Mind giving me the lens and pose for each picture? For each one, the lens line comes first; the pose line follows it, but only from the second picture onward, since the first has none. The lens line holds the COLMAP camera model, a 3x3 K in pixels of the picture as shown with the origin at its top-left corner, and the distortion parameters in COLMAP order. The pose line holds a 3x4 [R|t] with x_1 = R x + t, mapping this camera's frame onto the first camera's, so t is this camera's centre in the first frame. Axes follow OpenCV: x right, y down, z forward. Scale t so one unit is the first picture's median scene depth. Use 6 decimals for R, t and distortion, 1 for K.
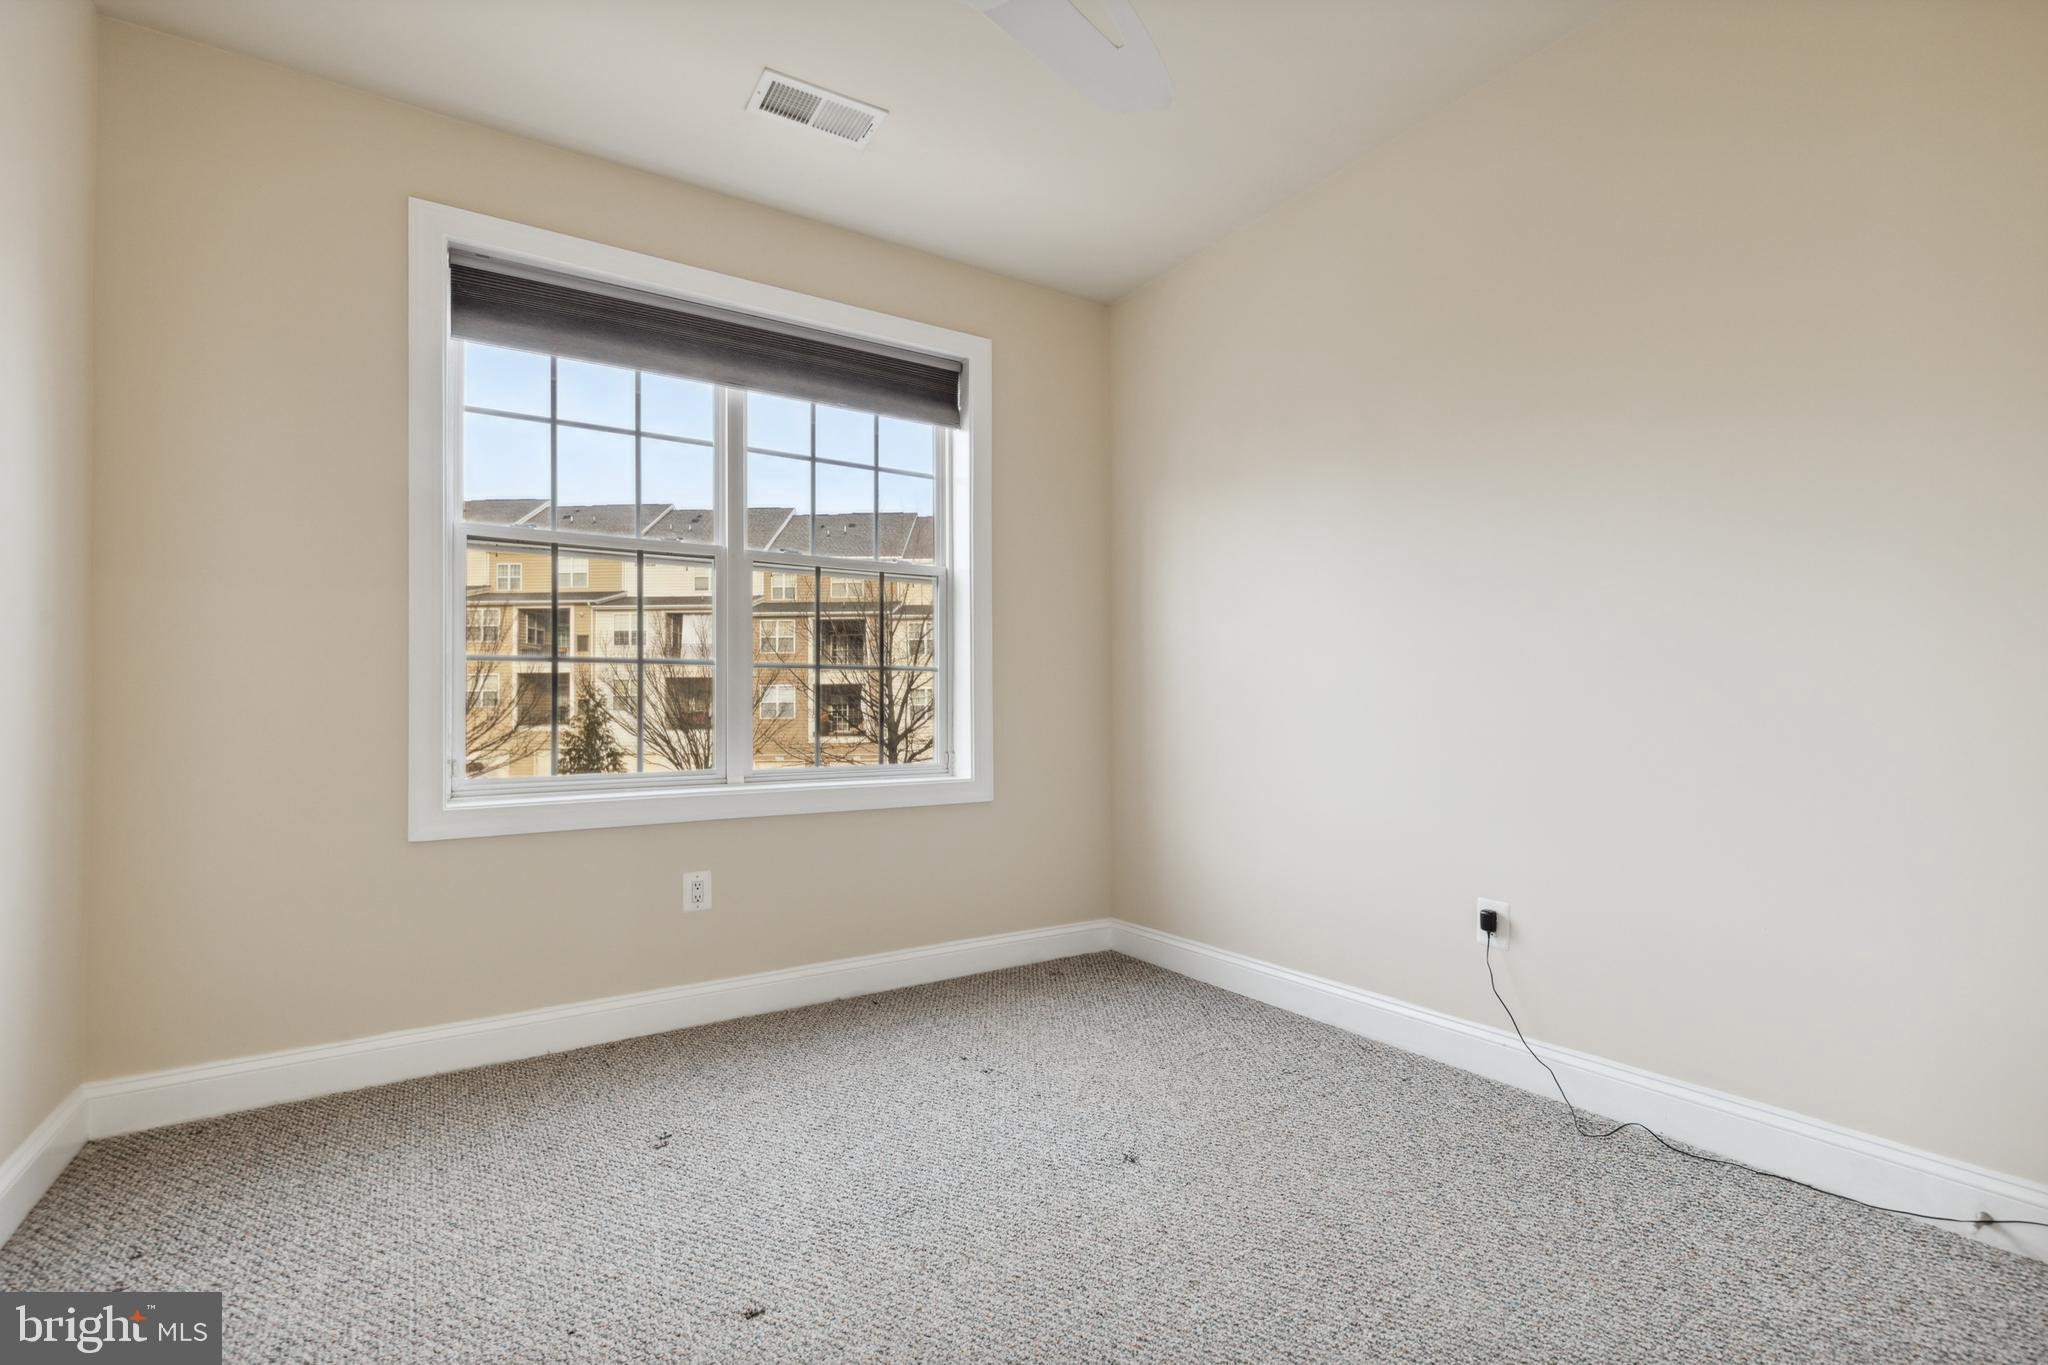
lens RADIAL K [[941.2, 0, 1026.7], [0, 941.2, 691.5], [0, 0, 1]] dist [0.009895, -0.000681]
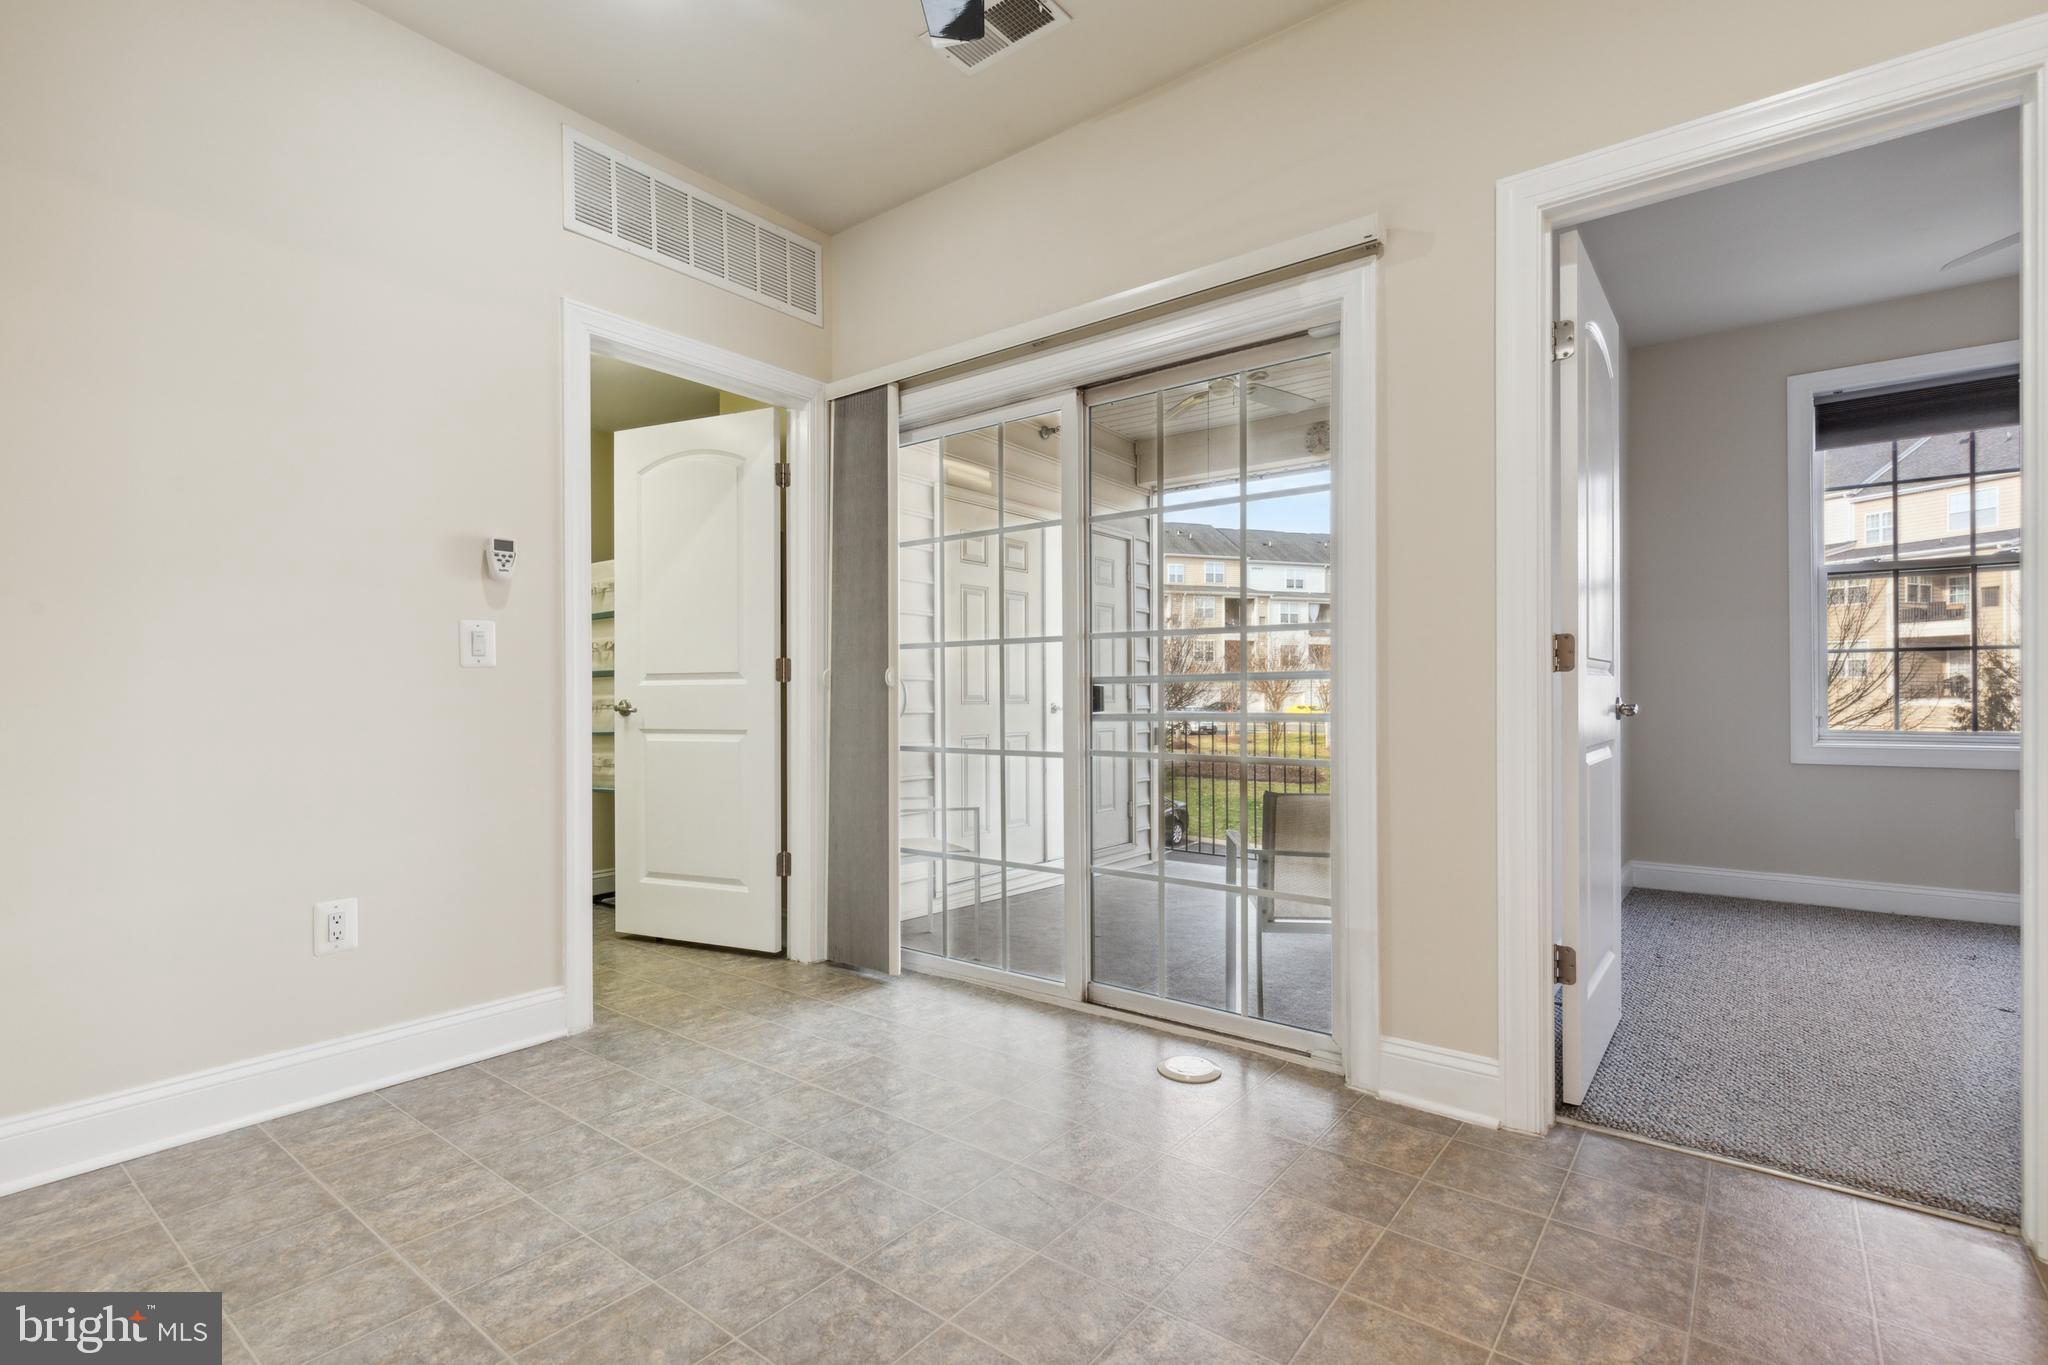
lens RADIAL K [[941.2, 0, 1026.7], [0, 941.2, 691.5], [0, 0, 1]] dist [0.009895, -0.000681]
pose [[0.327545, 0.004964, -0.944822, 0.056109], [0.023746, 0.999627, 0.013484, -0.003017], [0.944537, -0.026853, 0.327305, -0.094826]]
